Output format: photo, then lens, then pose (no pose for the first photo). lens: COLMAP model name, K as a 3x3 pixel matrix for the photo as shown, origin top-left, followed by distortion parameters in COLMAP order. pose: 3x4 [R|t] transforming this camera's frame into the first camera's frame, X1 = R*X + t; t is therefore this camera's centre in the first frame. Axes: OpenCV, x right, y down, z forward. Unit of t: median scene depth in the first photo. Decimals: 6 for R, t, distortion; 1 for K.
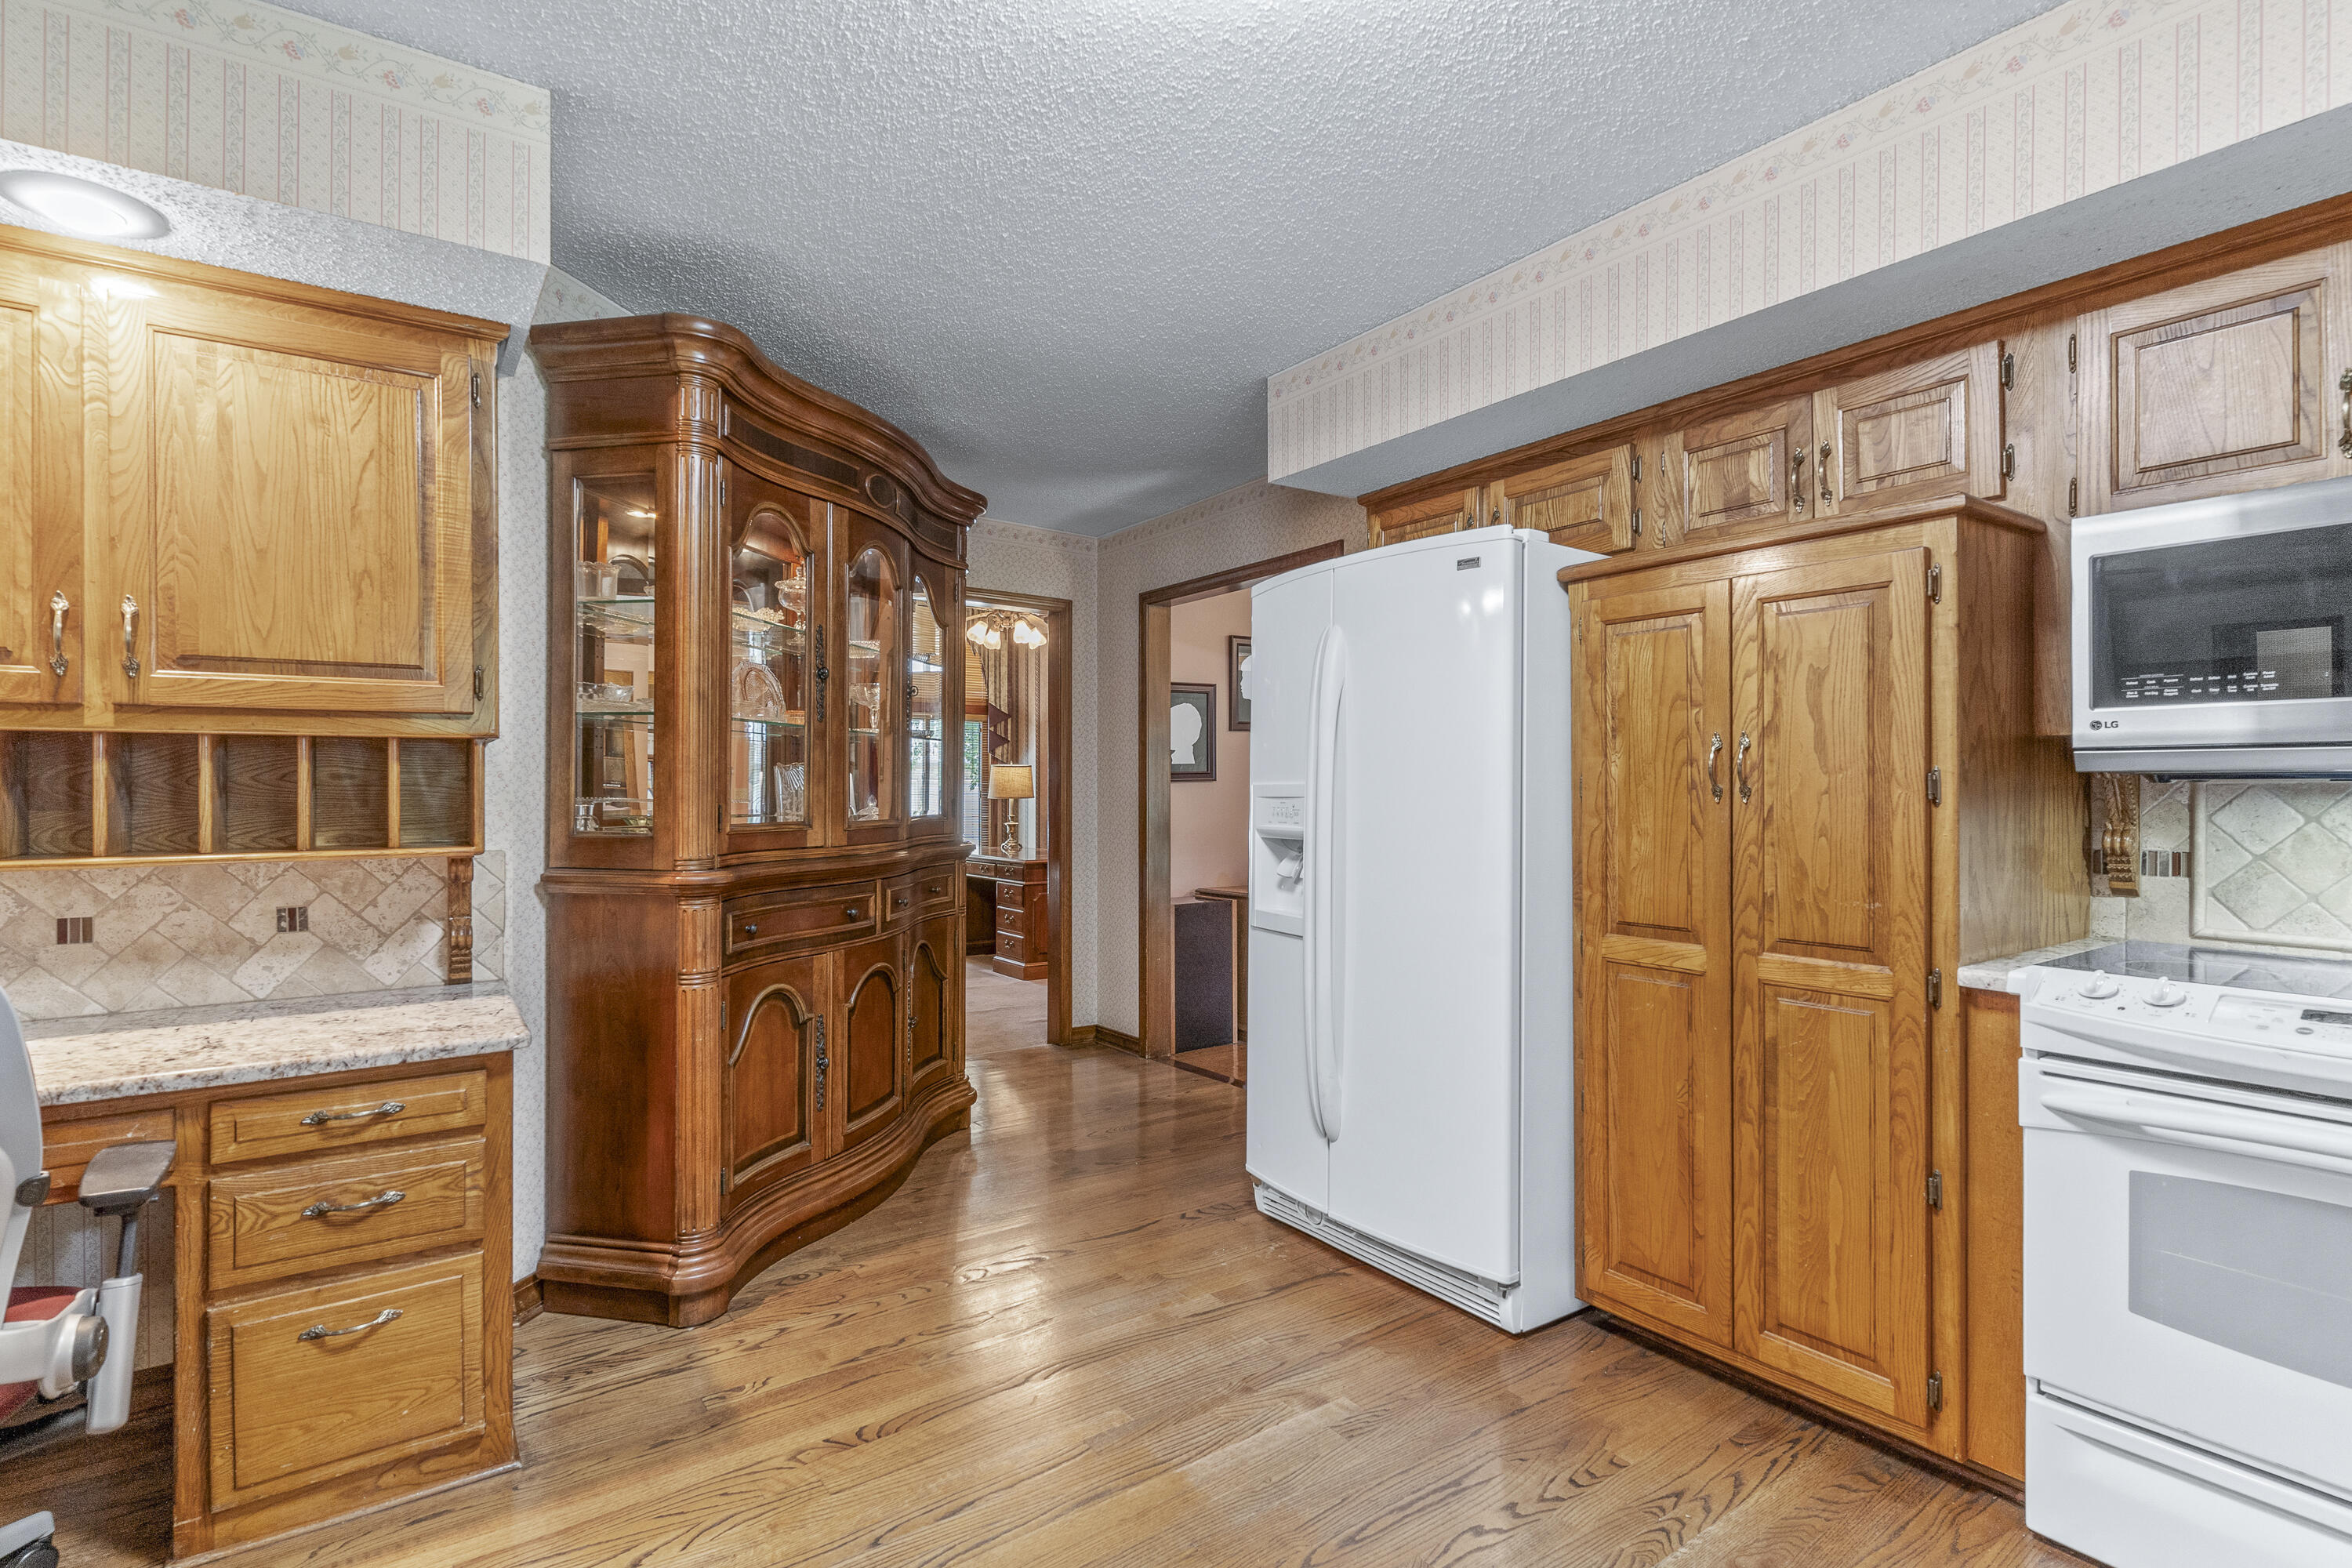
lens RADIAL K [[1130.7, 0, 1172.6], [0, 1130.7, 794.4], [0, 0, 1]] dist [0.001291, 0.000301]
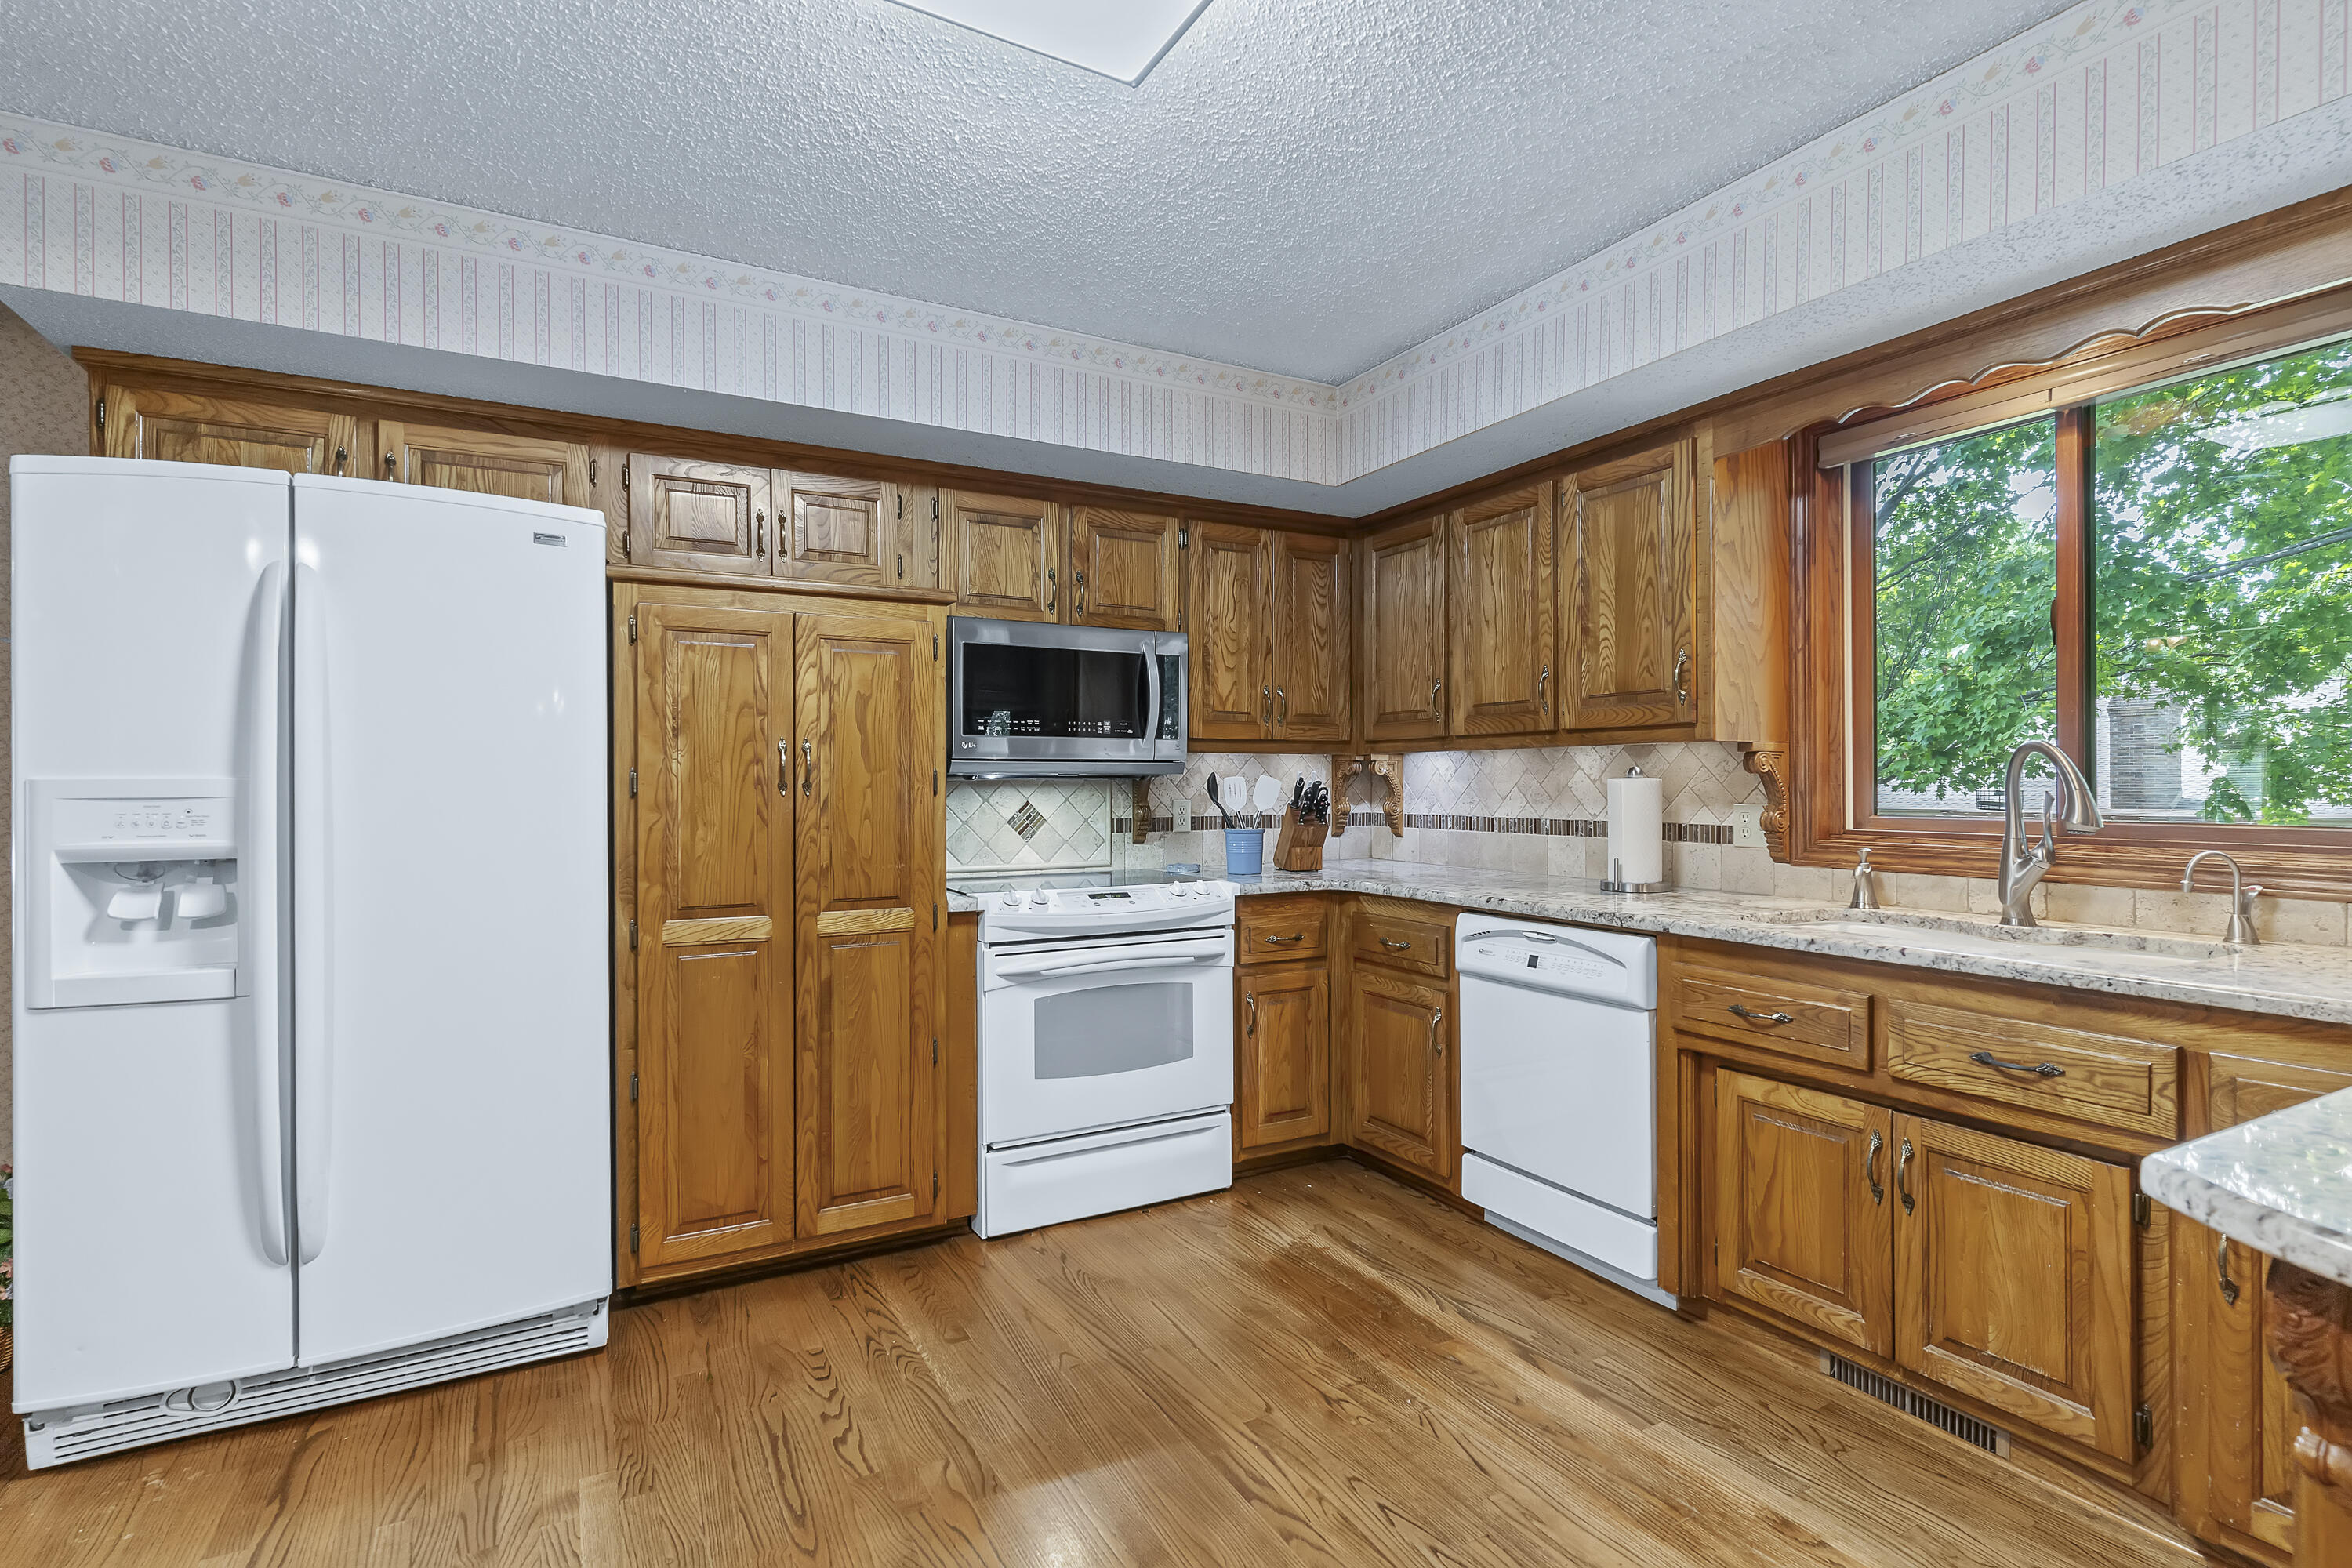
lens RADIAL K [[1124.3, 0, 1180.2], [0, 1124.3, 788.6], [0, 0, 1]] dist [-0.000276, -0.000514]
pose [[0.105956, -0.005080, 0.994358, -0.652068], [0.007612, 0.999962, 0.004298, -0.002078], [-0.994342, 0.007113, 0.105991, 0.435869]]
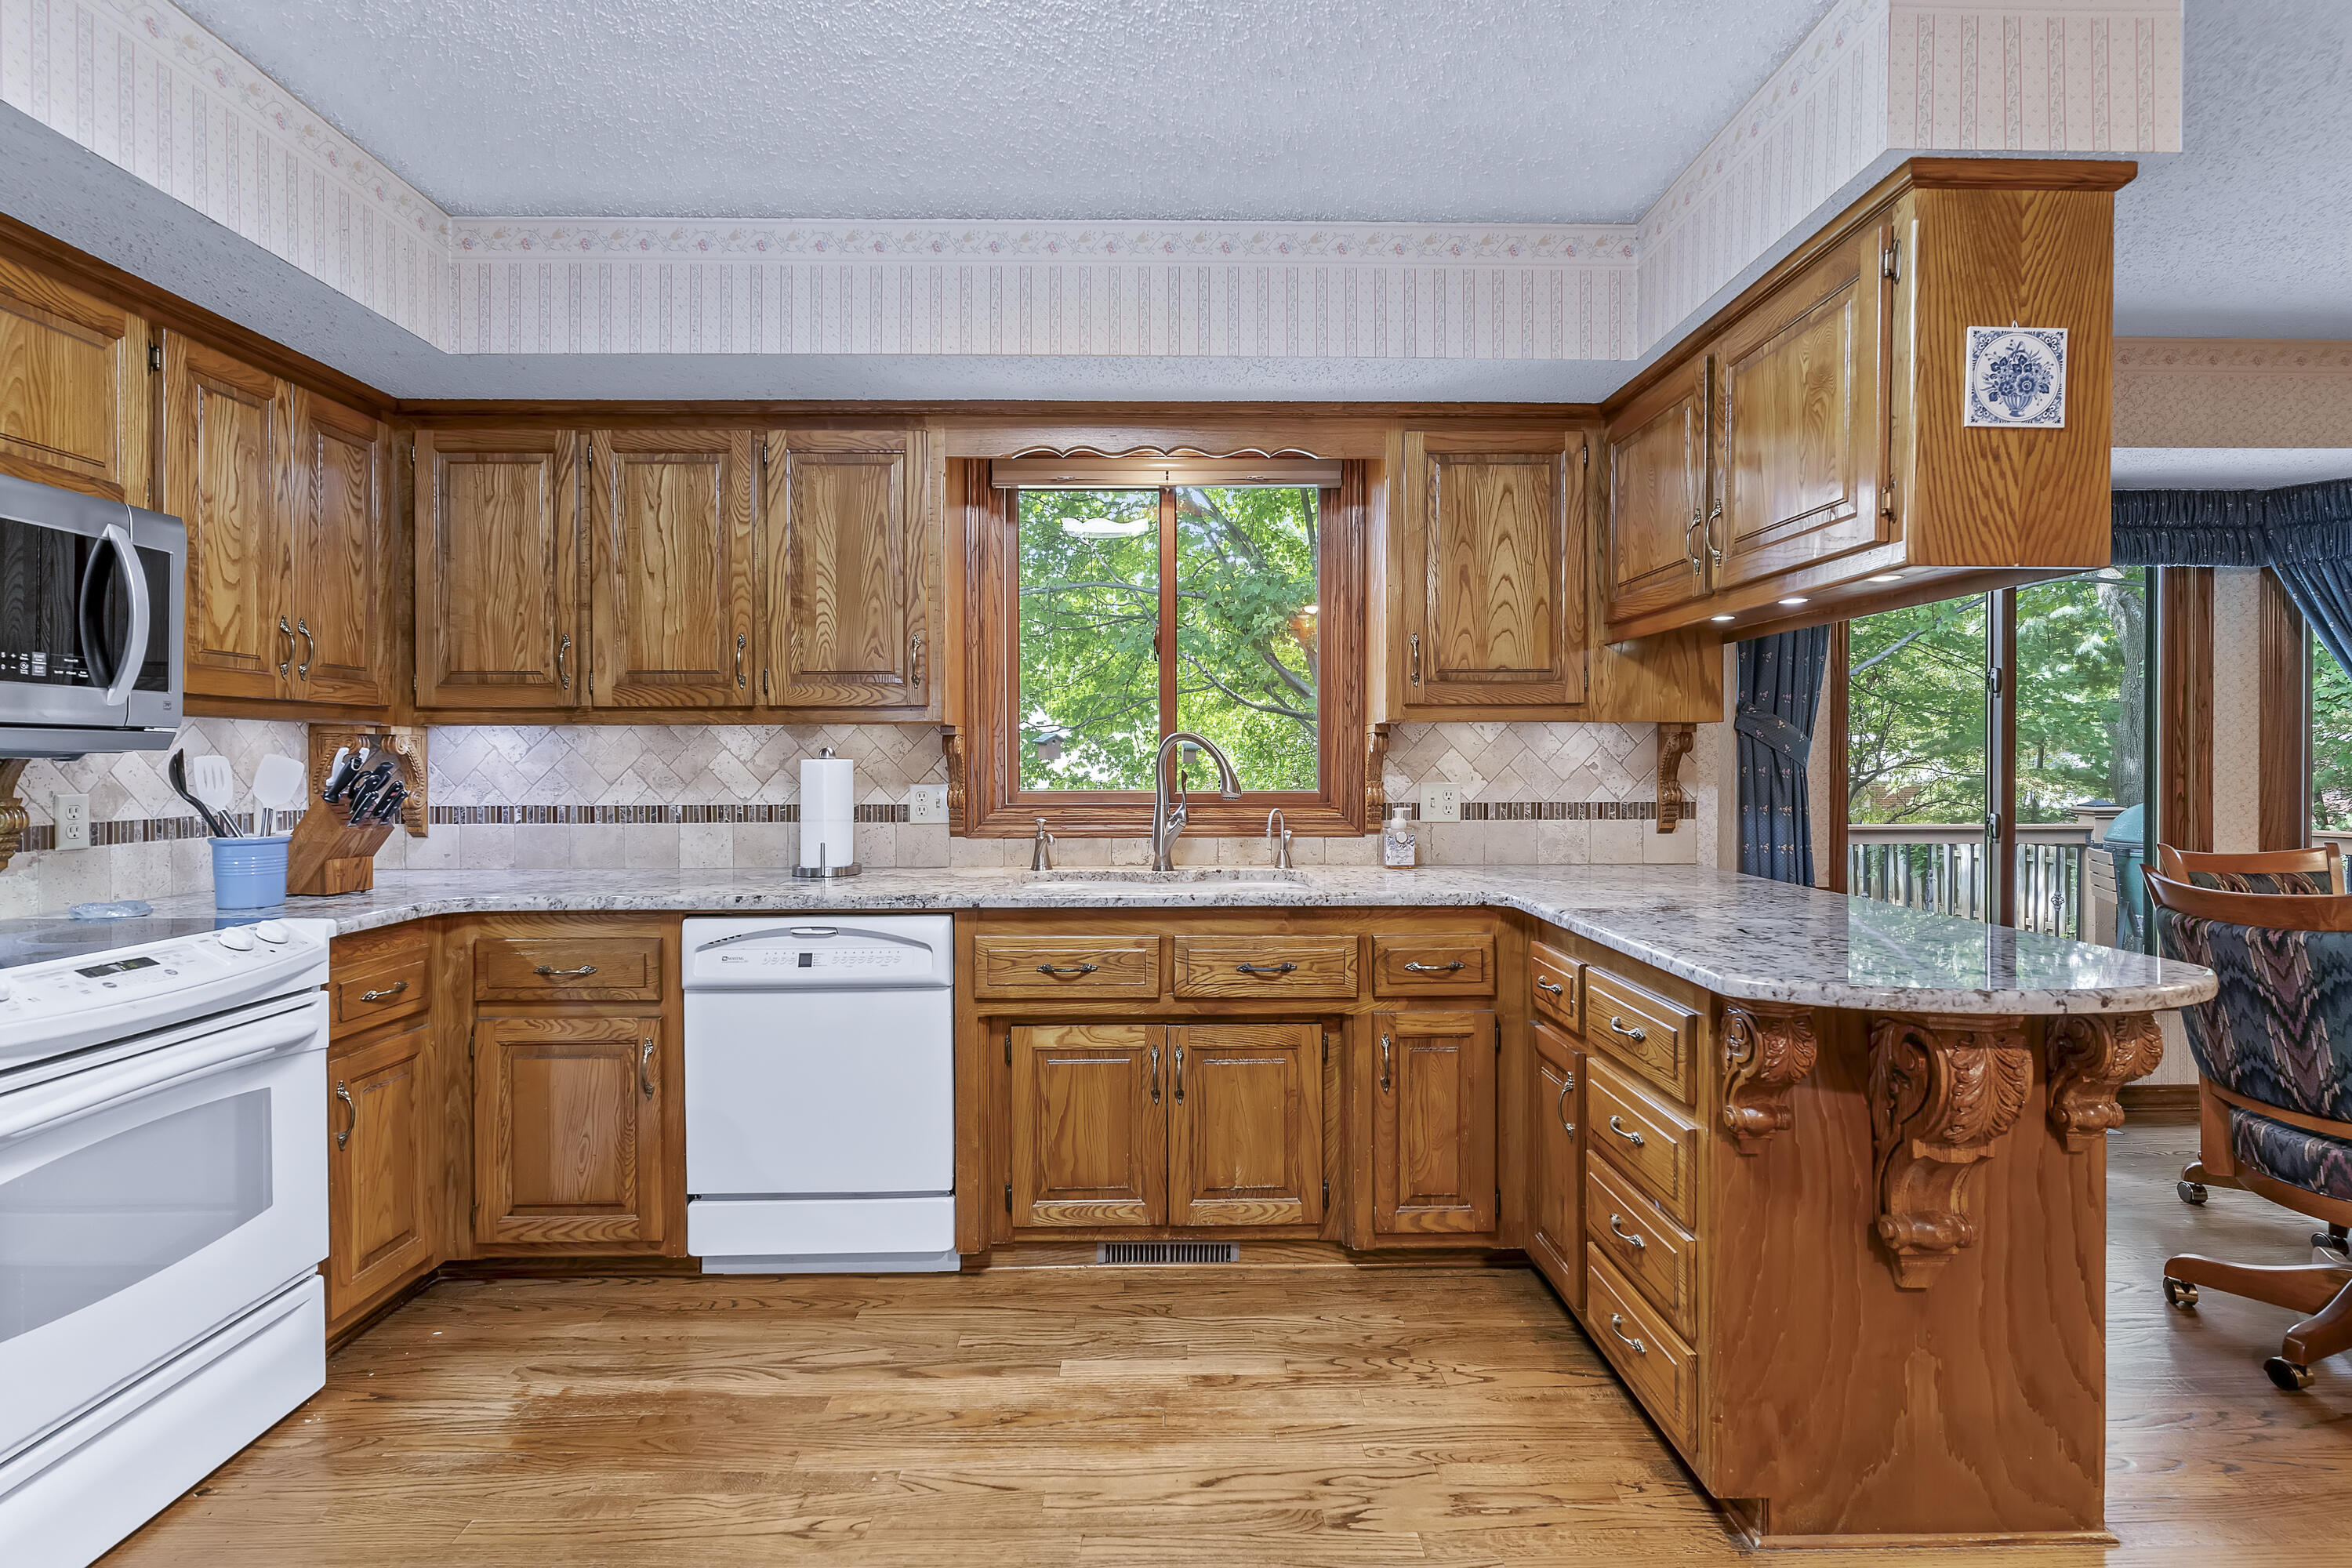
lens RADIAL K [[1130.0, 0, 1181.3], [0, 1130.0, 774.6], [0, 0, 1]] dist [0.000544, -0.000146]
pose [[-0.832711, -0.004593, 0.553689, -0.327646], [0.005747, 0.999840, 0.016936, -0.006800], [-0.553678, 0.017284, -0.832551, 0.909679]]
